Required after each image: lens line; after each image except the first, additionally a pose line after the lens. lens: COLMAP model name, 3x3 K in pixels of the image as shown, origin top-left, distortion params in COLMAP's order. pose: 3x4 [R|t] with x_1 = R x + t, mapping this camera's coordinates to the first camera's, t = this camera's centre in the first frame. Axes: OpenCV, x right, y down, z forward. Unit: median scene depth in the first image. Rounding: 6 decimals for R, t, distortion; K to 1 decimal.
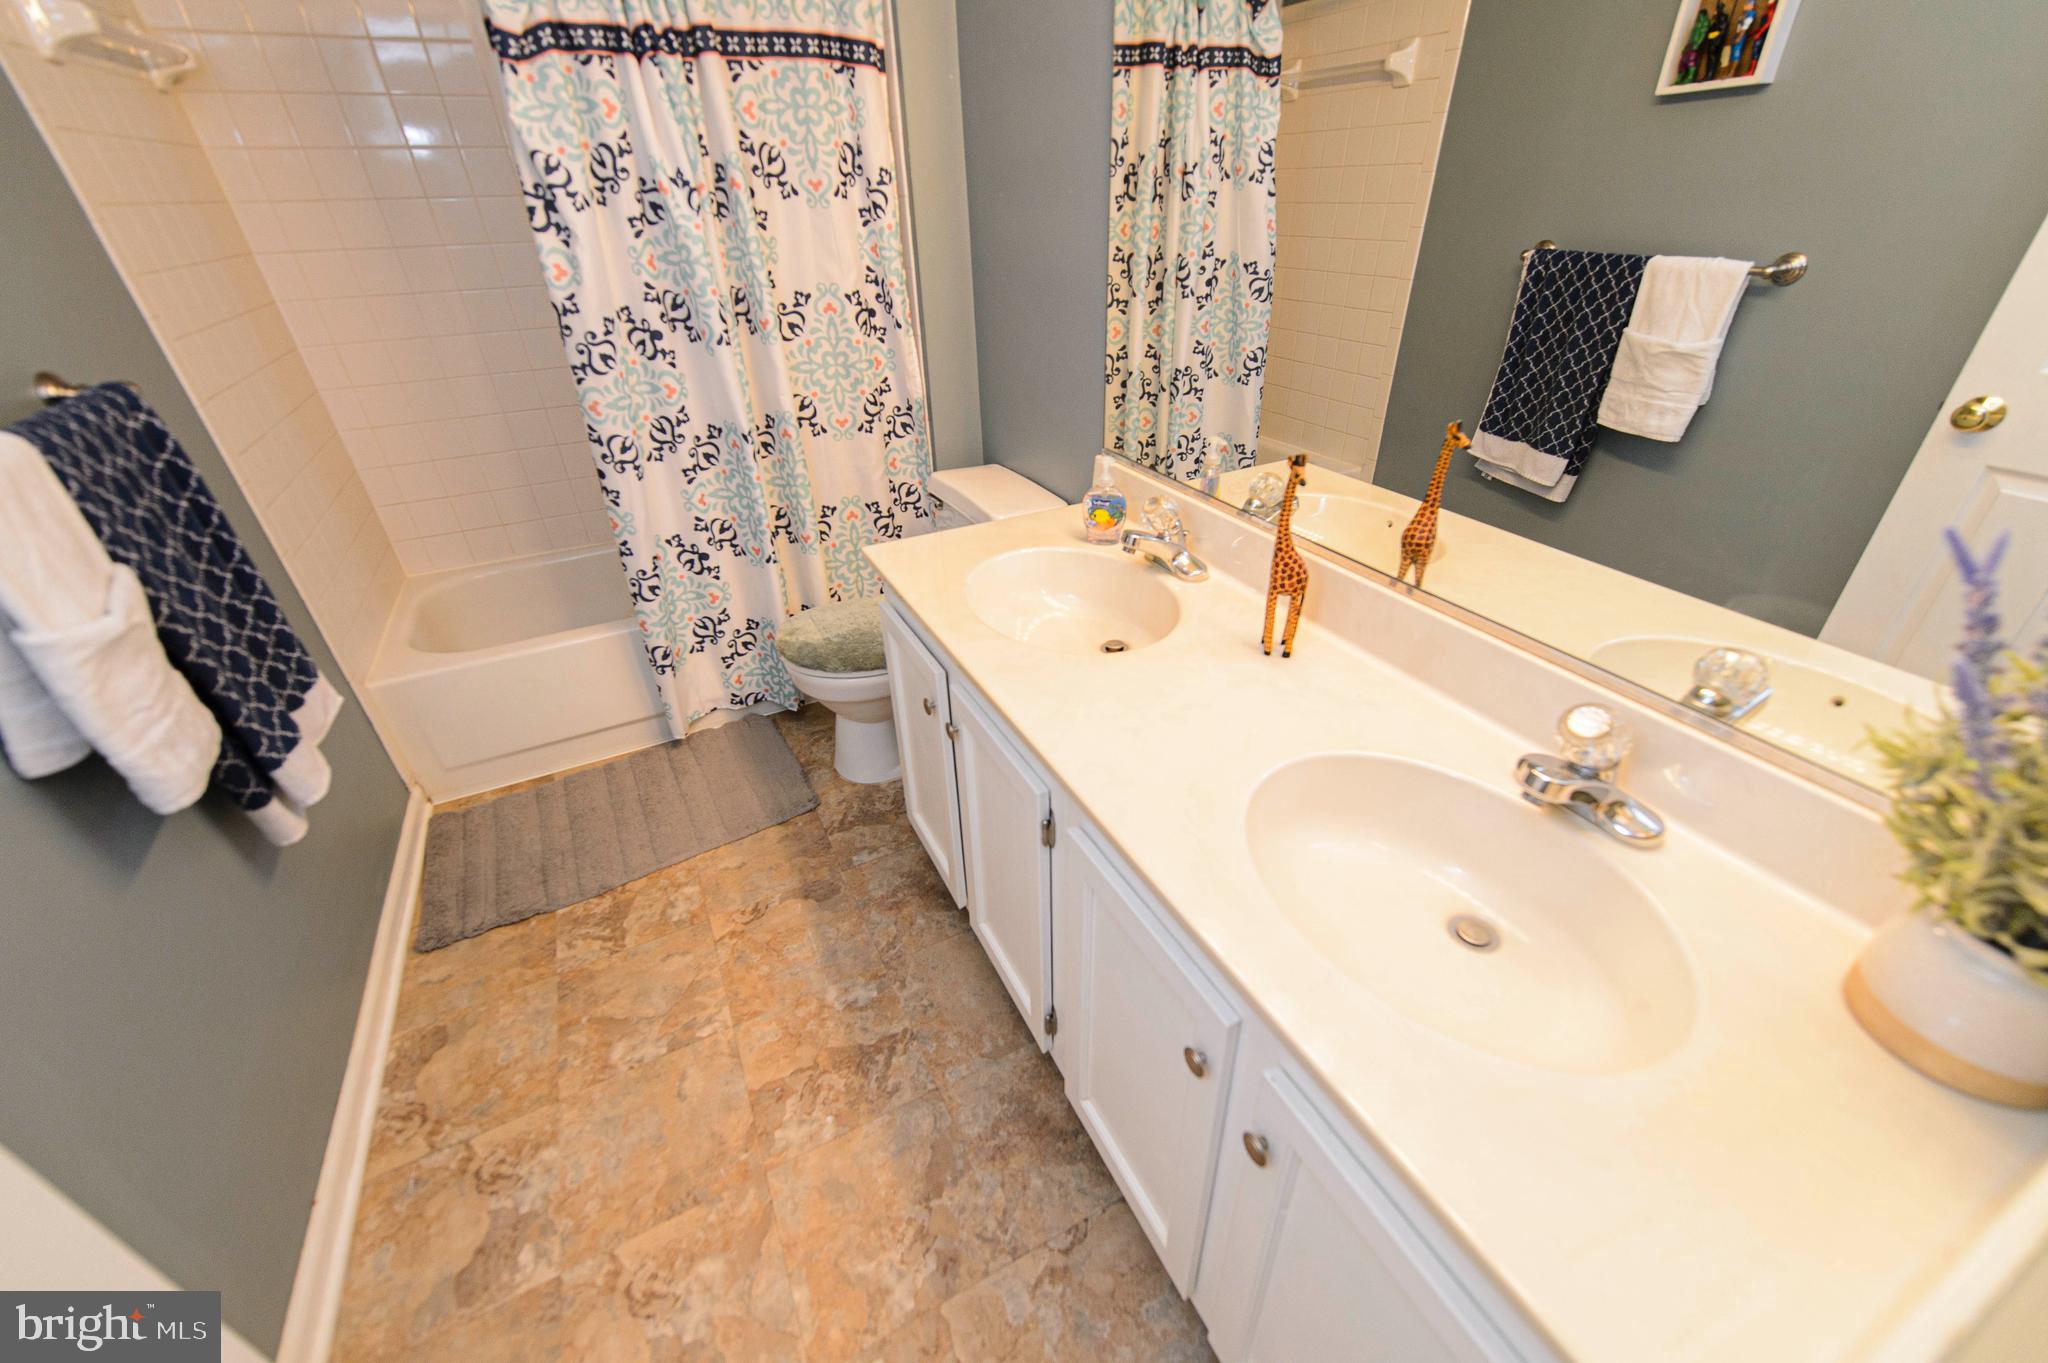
lens RADIAL K [[808.3, 0, 1015.2], [0, 808.3, 675.2], [0, 0, 1]] dist [0.024607, -0.007766]
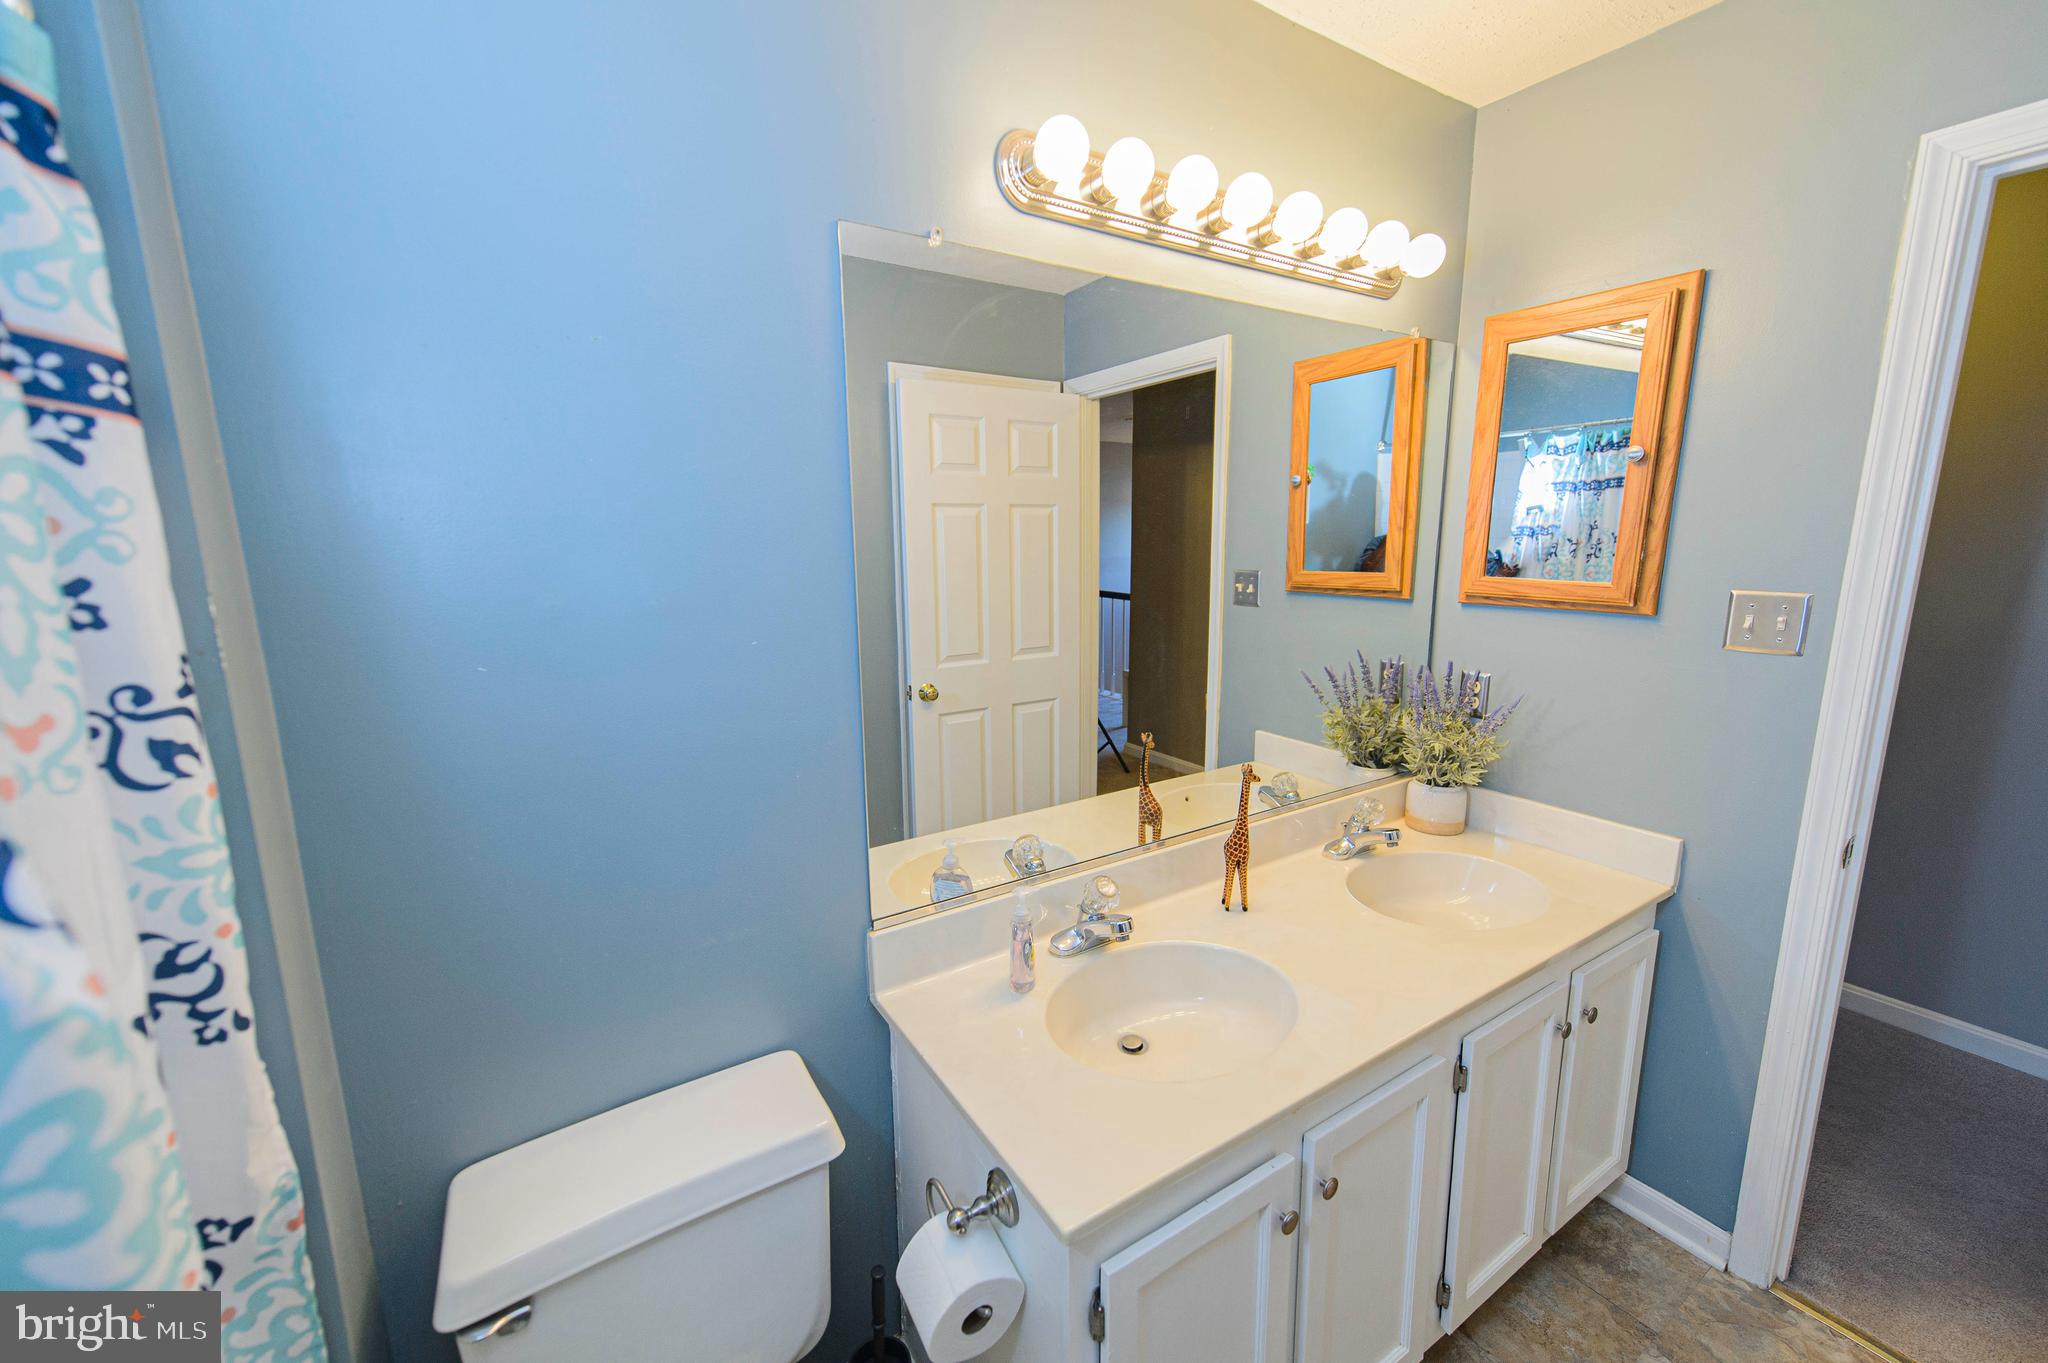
lens RADIAL K [[808.3, 0, 1015.2], [0, 808.3, 675.2], [0, 0, 1]] dist [0.024607, -0.007766]
pose [[-0.115165, -0.143526, 0.982923, -0.553959], [0.528855, 0.828753, 0.182978, -0.482228], [-0.840863, 0.540896, -0.019539, 0.698966]]
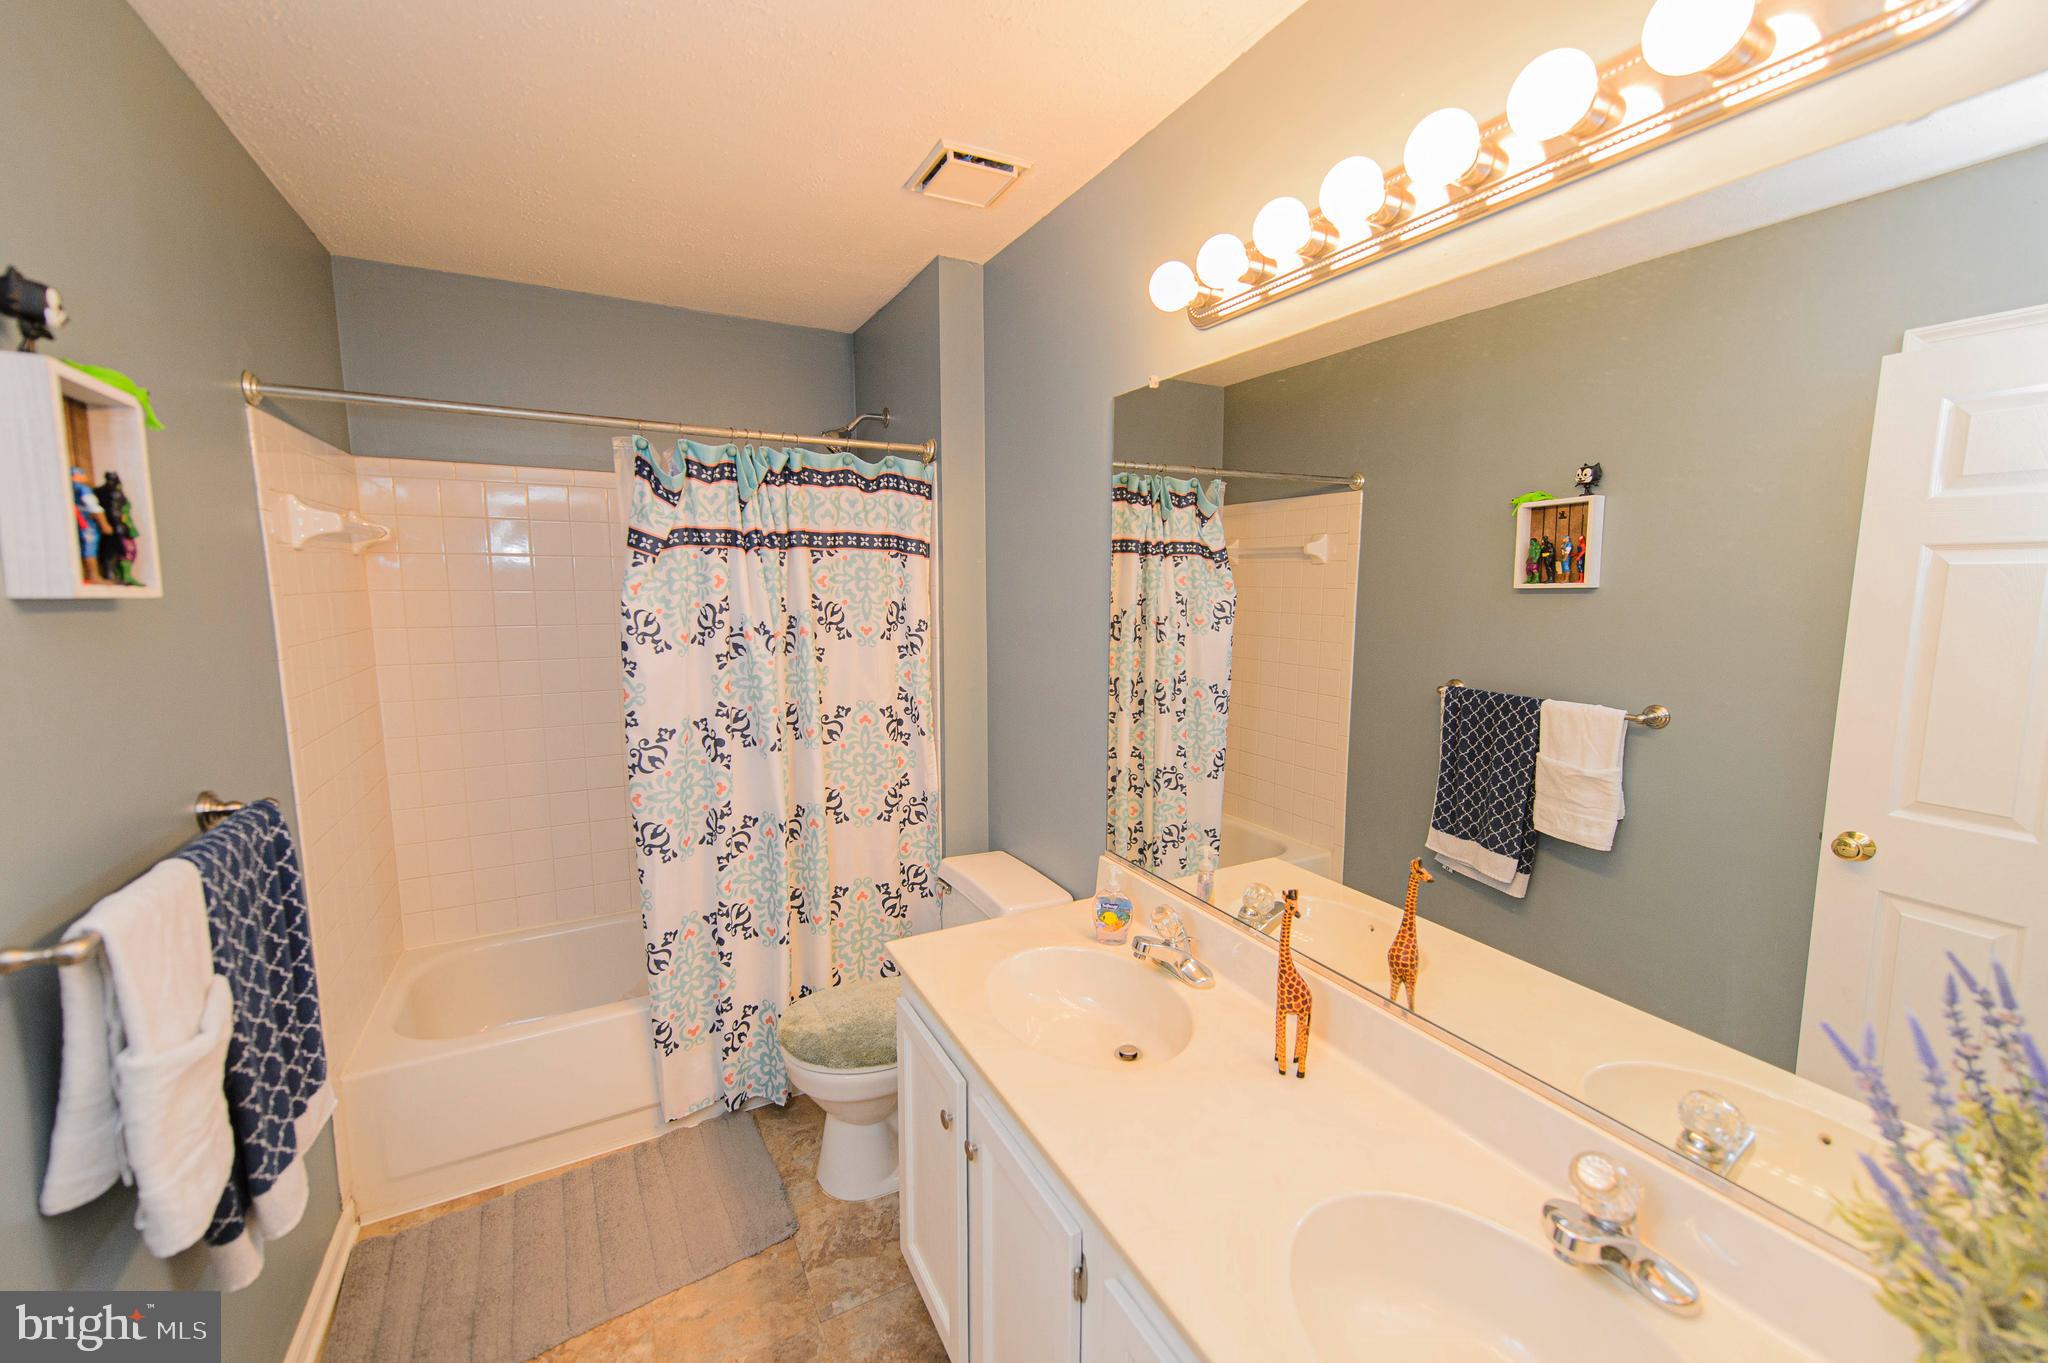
lens RADIAL K [[808.3, 0, 1015.2], [0, 808.3, 675.2], [0, 0, 1]] dist [0.024607, -0.007766]
pose [[0.999110, 0.030063, 0.029582, -0.049535], [-0.015356, 0.912528, -0.408727, -0.037036], [-0.039282, 0.407909, 0.912177, -0.096443]]
